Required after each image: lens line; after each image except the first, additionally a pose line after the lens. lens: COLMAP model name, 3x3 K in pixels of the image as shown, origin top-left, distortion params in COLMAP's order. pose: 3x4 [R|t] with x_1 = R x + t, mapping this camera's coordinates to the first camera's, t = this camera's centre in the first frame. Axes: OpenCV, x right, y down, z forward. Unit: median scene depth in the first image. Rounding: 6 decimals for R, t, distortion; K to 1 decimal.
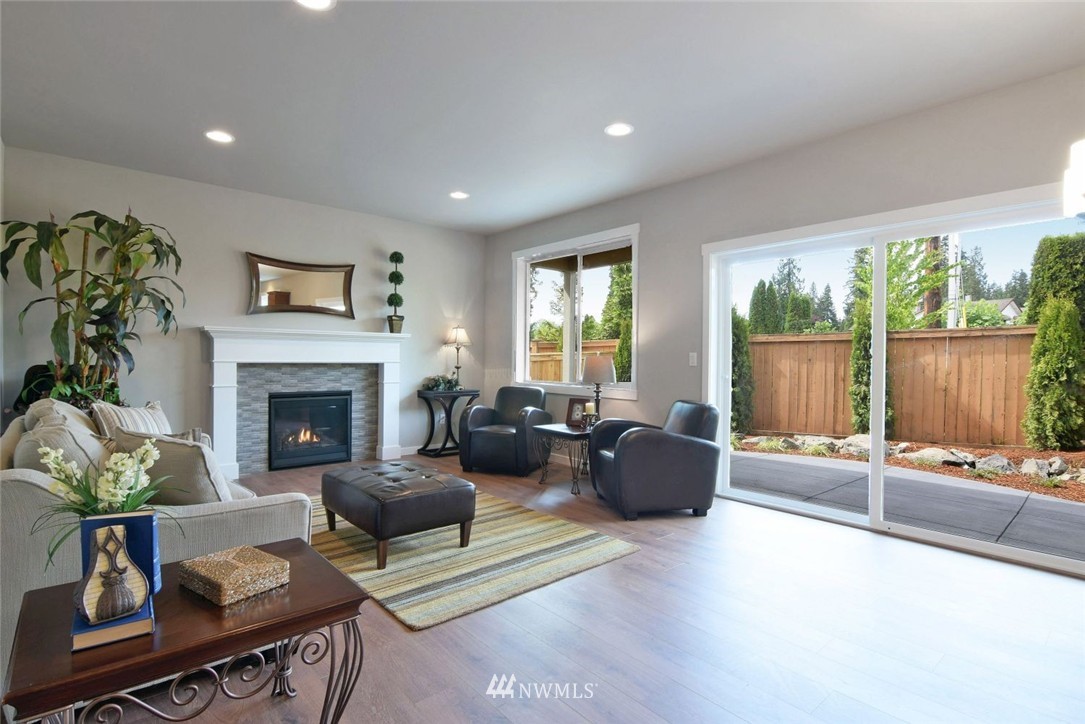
lens RADIAL K [[532.8, 0, 543.9], [0, 532.8, 367.3], [0, 0, 1]] dist [-0.004722, -0.000774]
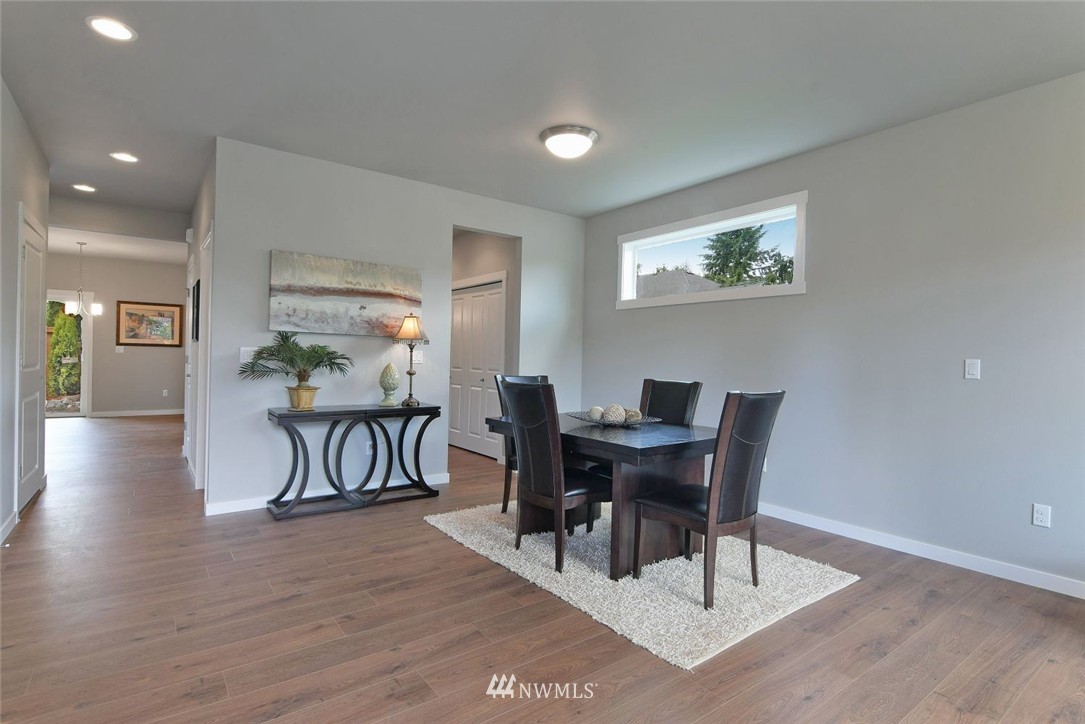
lens RADIAL K [[532.8, 0, 543.6], [0, 532.8, 361.0], [0, 0, 1]] dist [-0.004722, -0.000774]
pose [[0.077158, -0.012463, 0.996941, -1.190698], [0.000295, 0.999922, 0.012478, 0.018471], [-0.997019, -0.000669, 0.077155, -1.286217]]
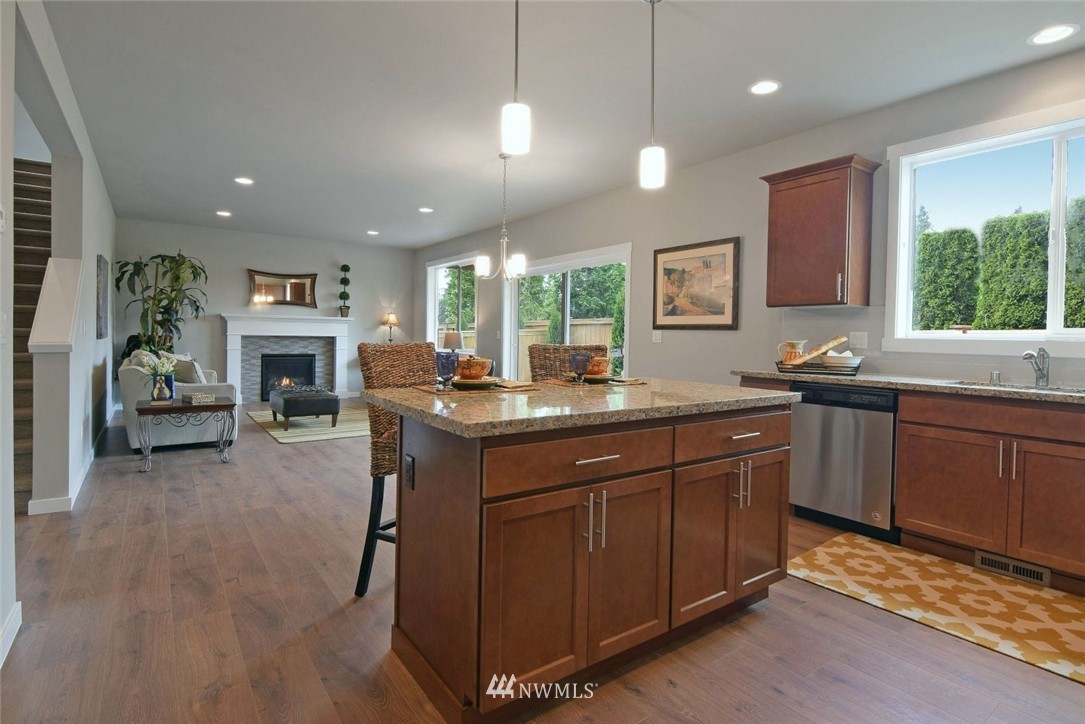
lens RADIAL K [[532.8, 0, 541.0], [0, 532.8, 351.0], [0, 0, 1]] dist [-0.004722, -0.000774]
pose [[0.995829, 0.008096, -0.090883, 0.588642], [-0.007322, 0.999934, 0.008847, 0.021965], [0.090948, -0.008145, 0.995822, -0.666613]]
